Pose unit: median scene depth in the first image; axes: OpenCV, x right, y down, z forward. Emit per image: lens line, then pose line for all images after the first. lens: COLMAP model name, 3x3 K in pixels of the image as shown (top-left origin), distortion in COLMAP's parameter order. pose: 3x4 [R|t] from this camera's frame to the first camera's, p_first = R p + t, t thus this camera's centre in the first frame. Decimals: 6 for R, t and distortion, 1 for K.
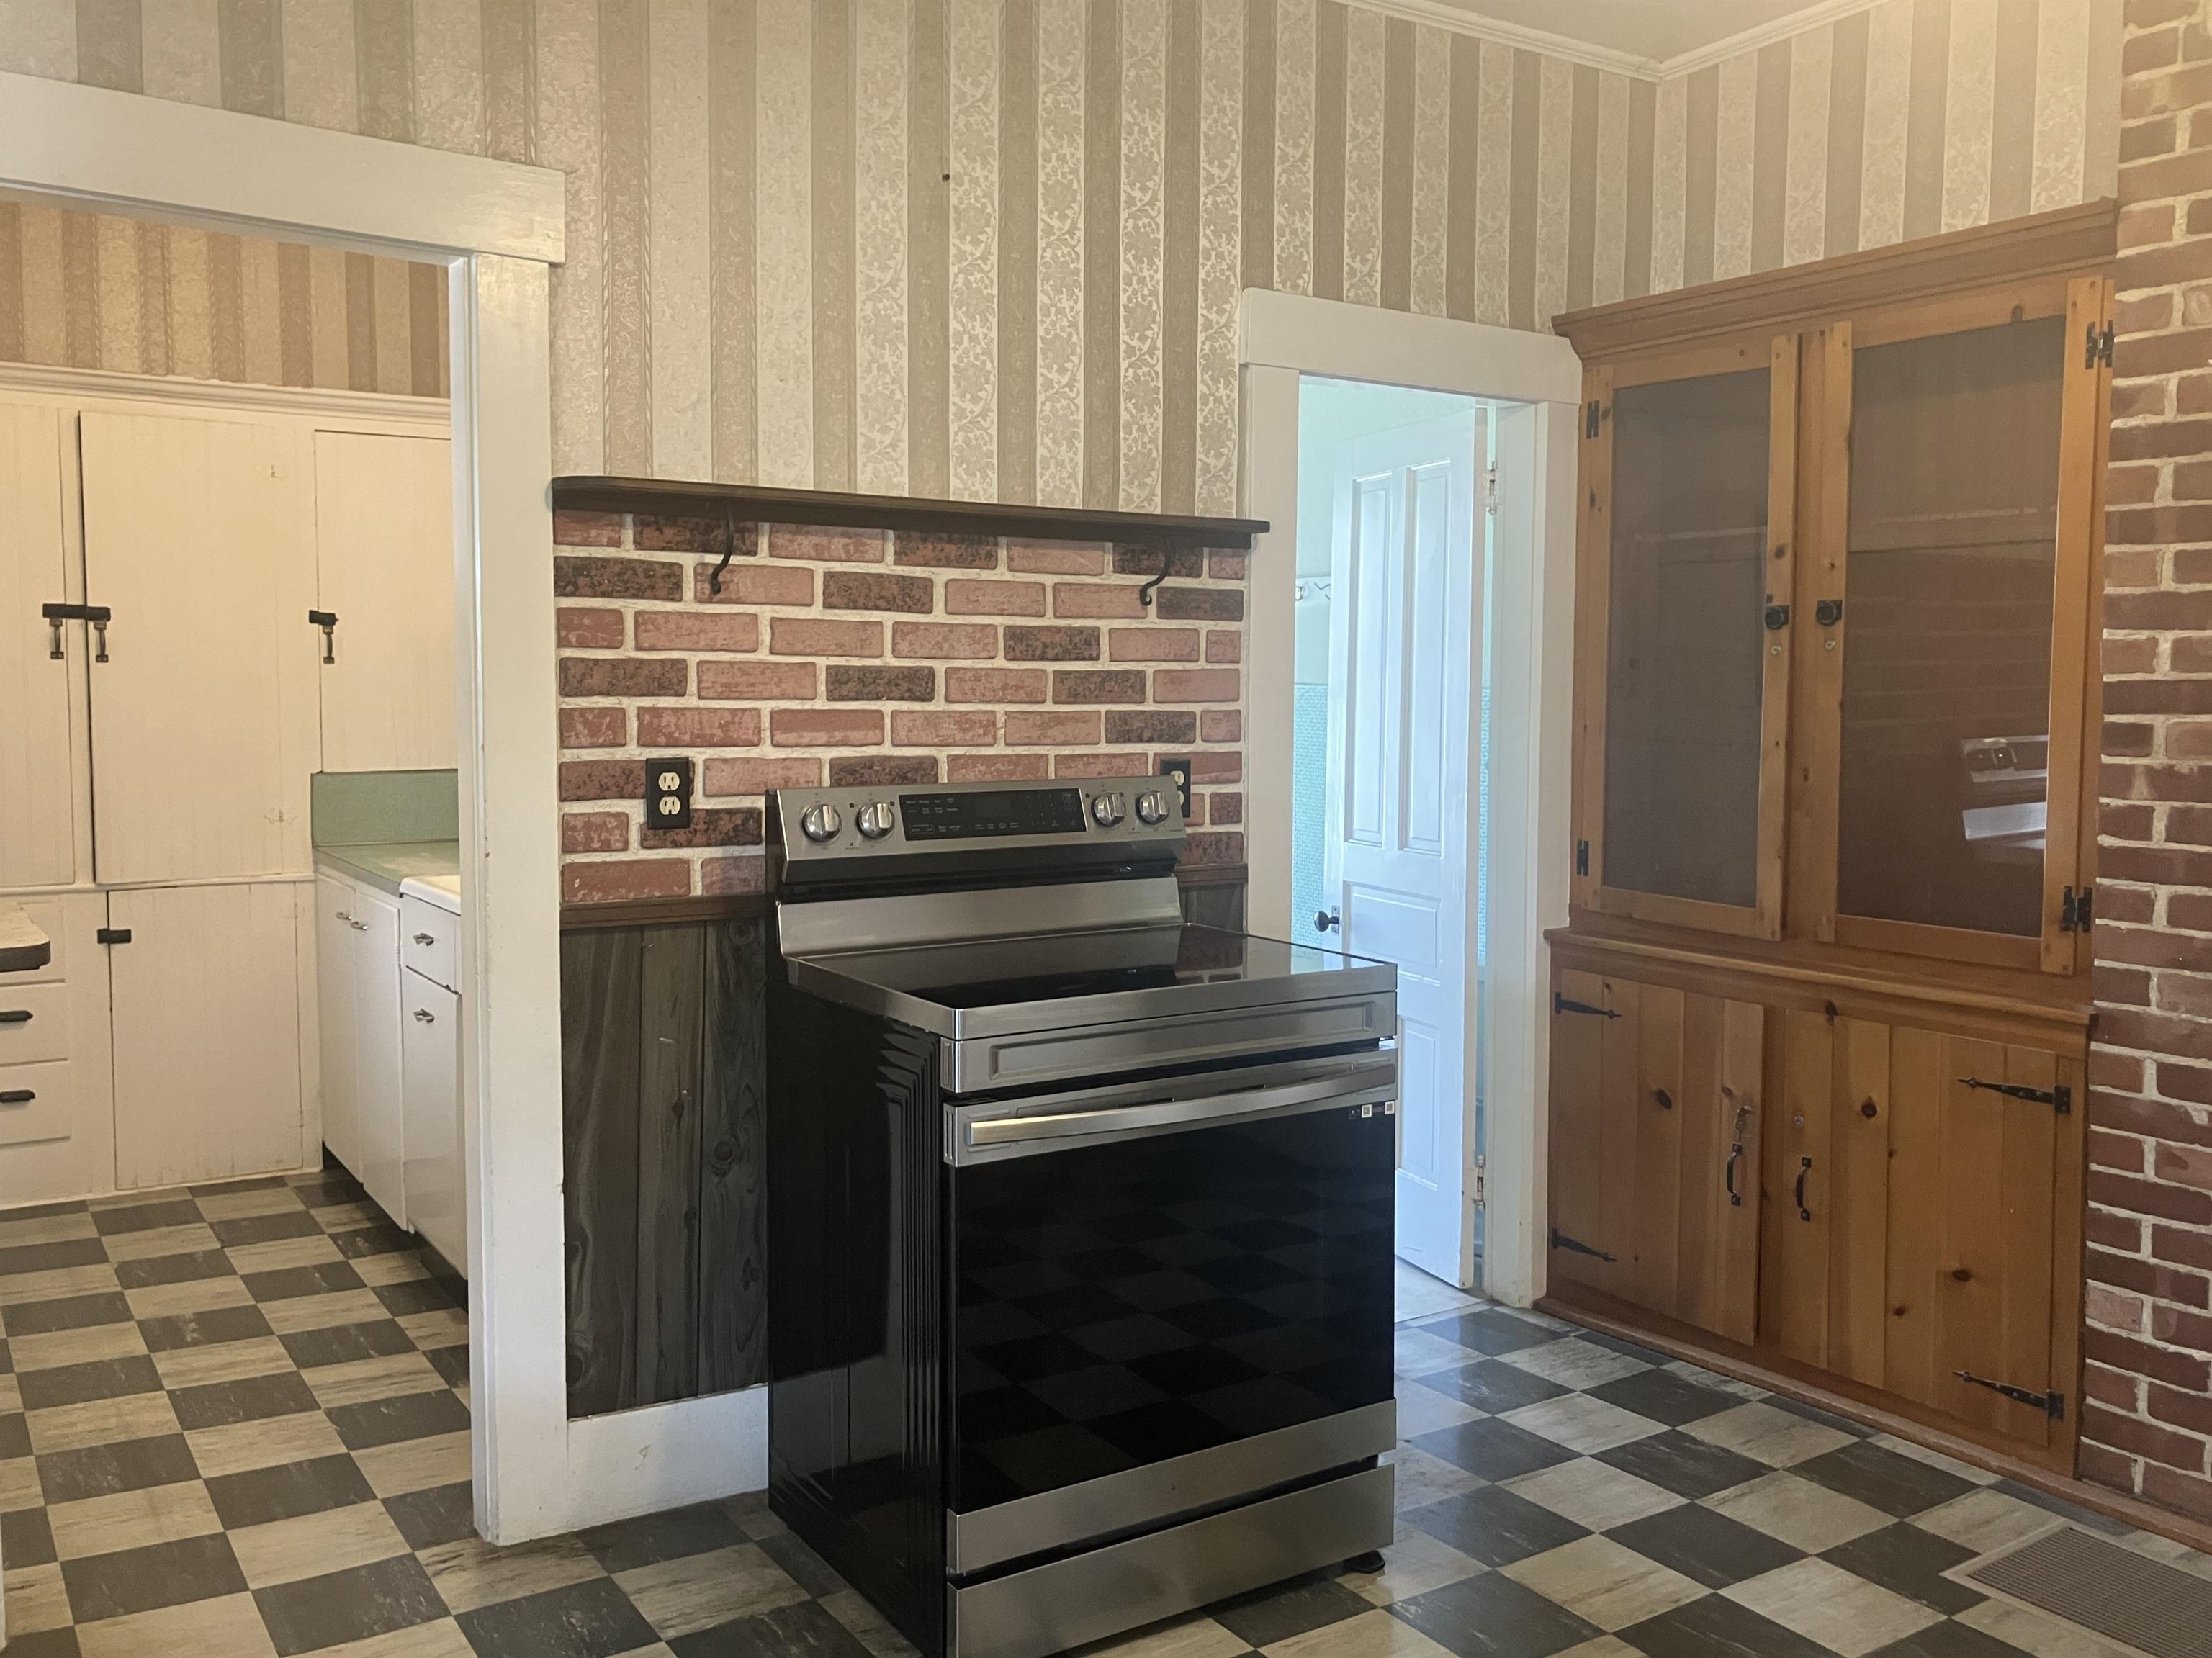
lens RADIAL K [[1858.7, 0, 1062.4], [0, 1858.7, 793.7], [0, 0, 1]] dist [0.016777, 0.019050]
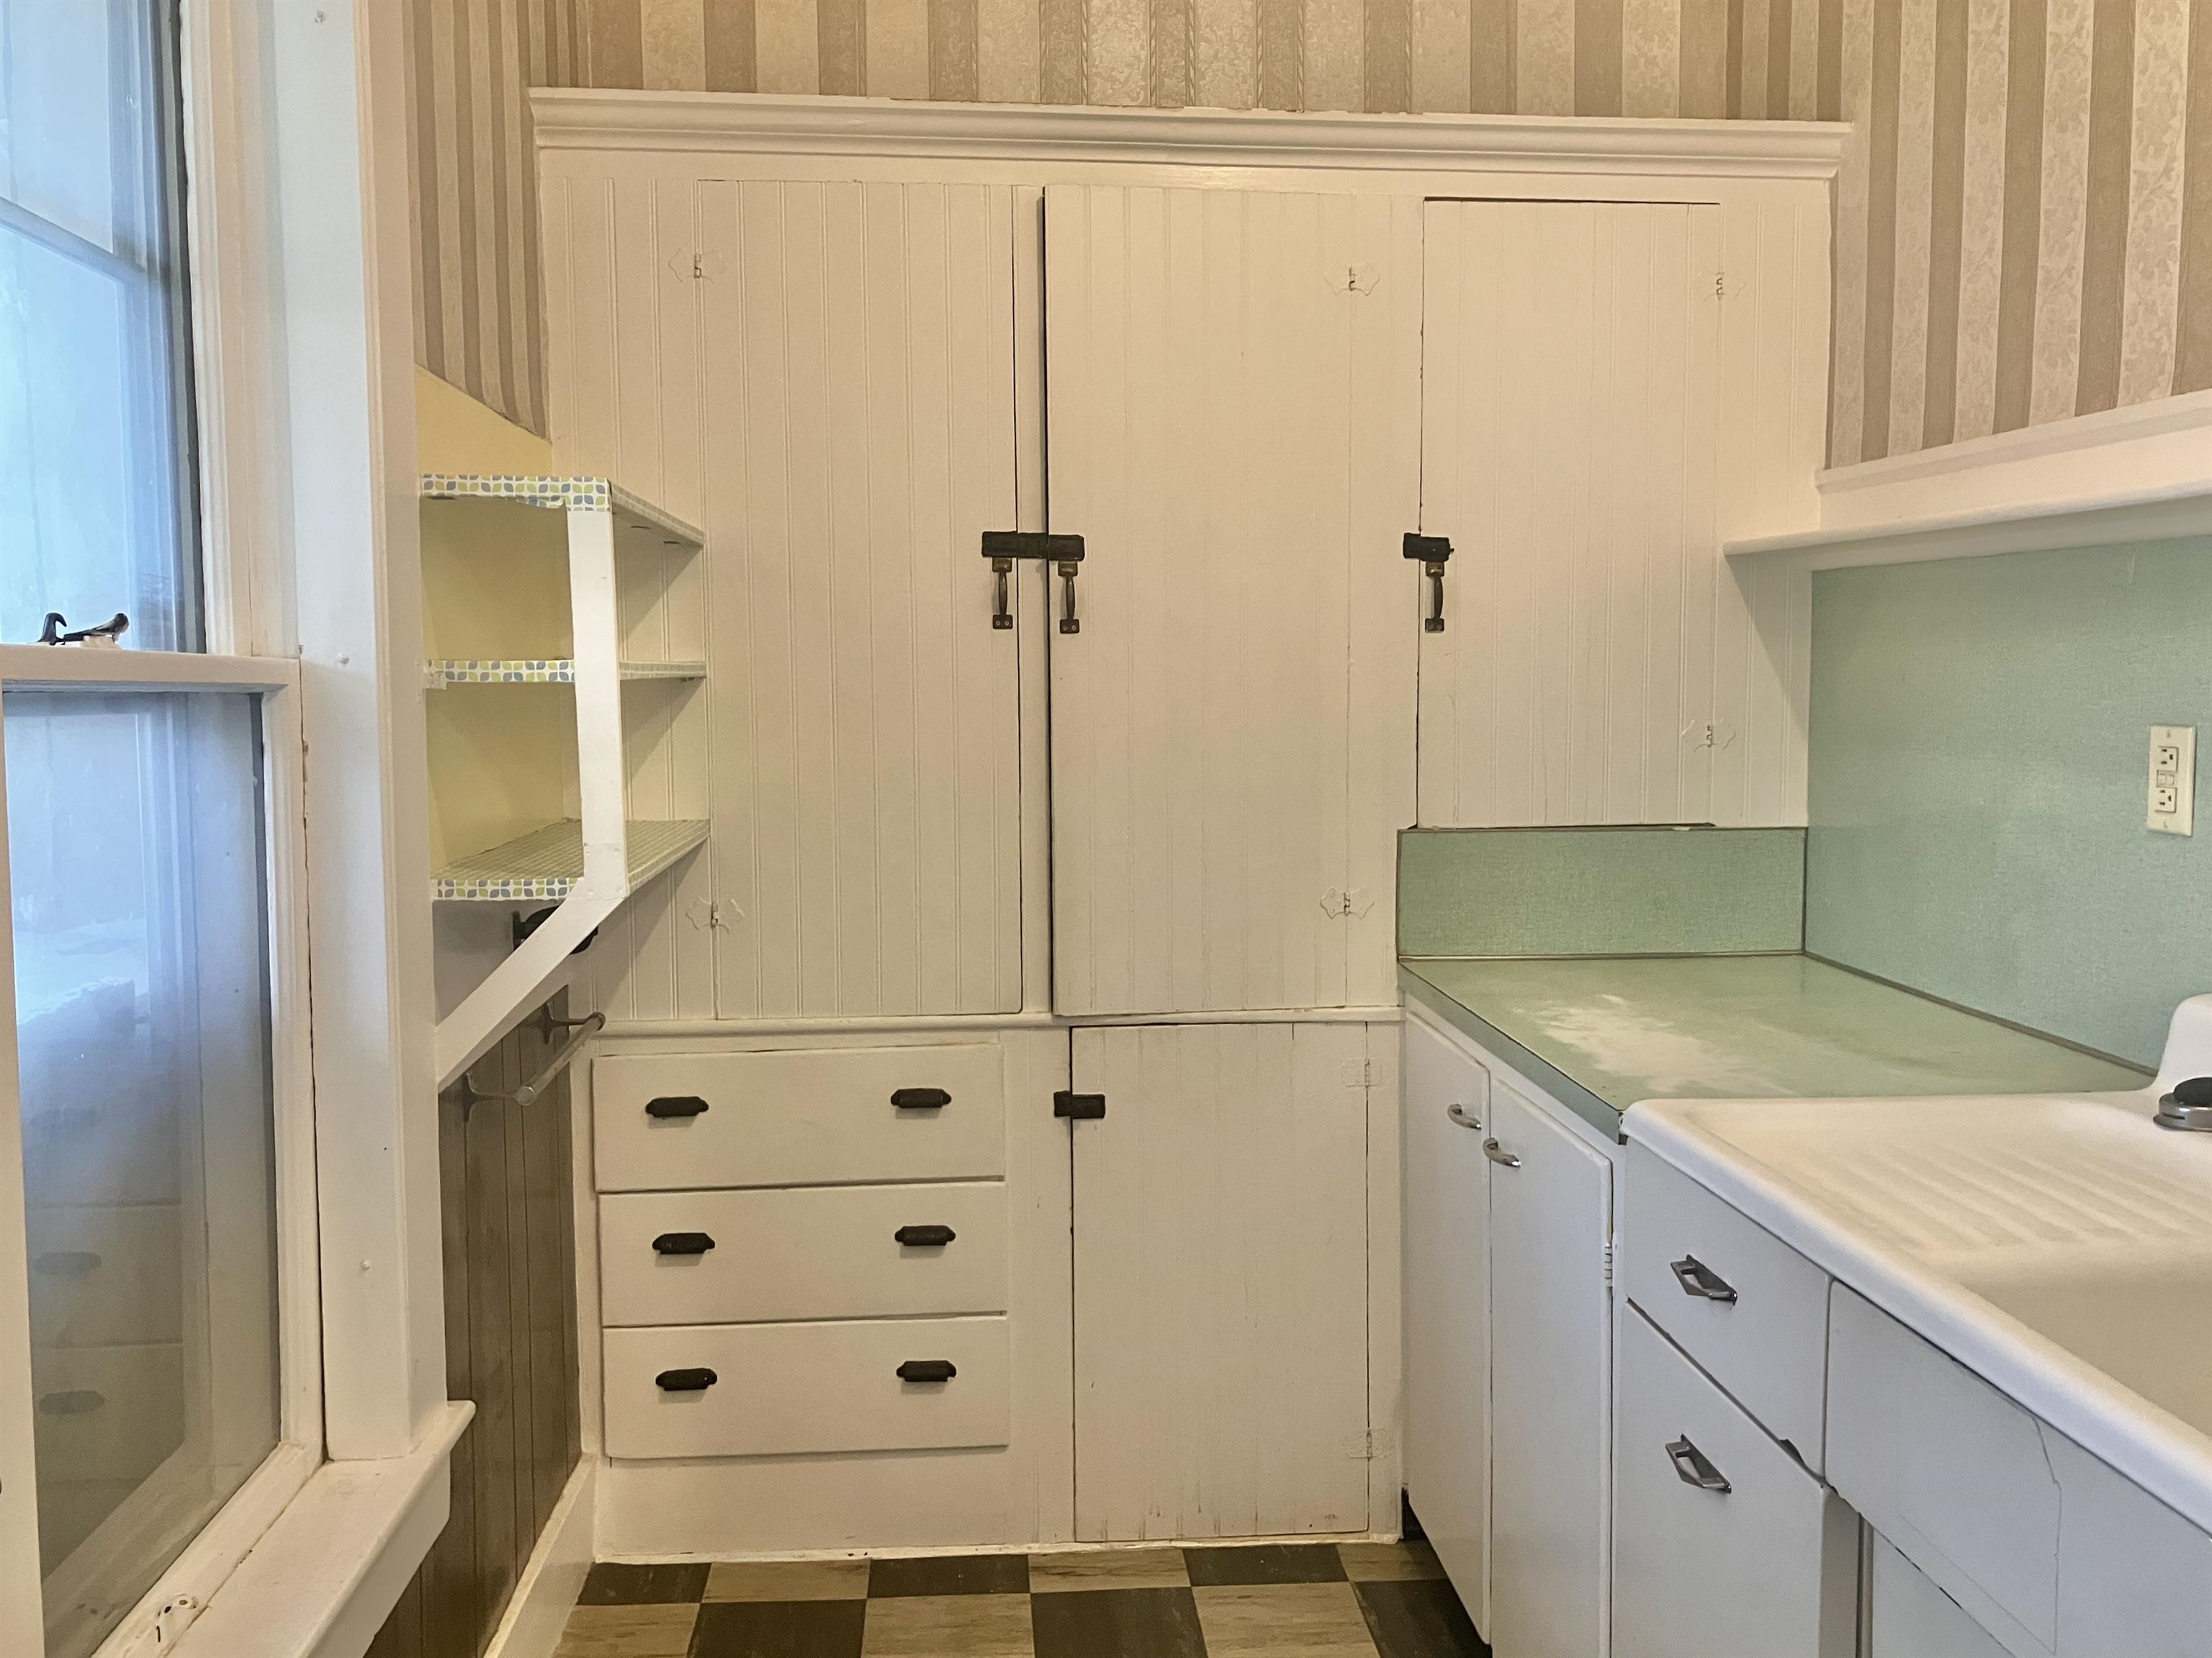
lens RADIAL K [[1858.7, 0, 1107.9], [0, 1858.7, 824.0], [0, 0, 1]] dist [0.016777, 0.019050]
pose [[0.878963, 0.028302, -0.476049, -0.227504], [-0.020929, 0.999565, 0.020785, -0.023412], [0.476430, -0.008306, 0.879173, 0.498238]]
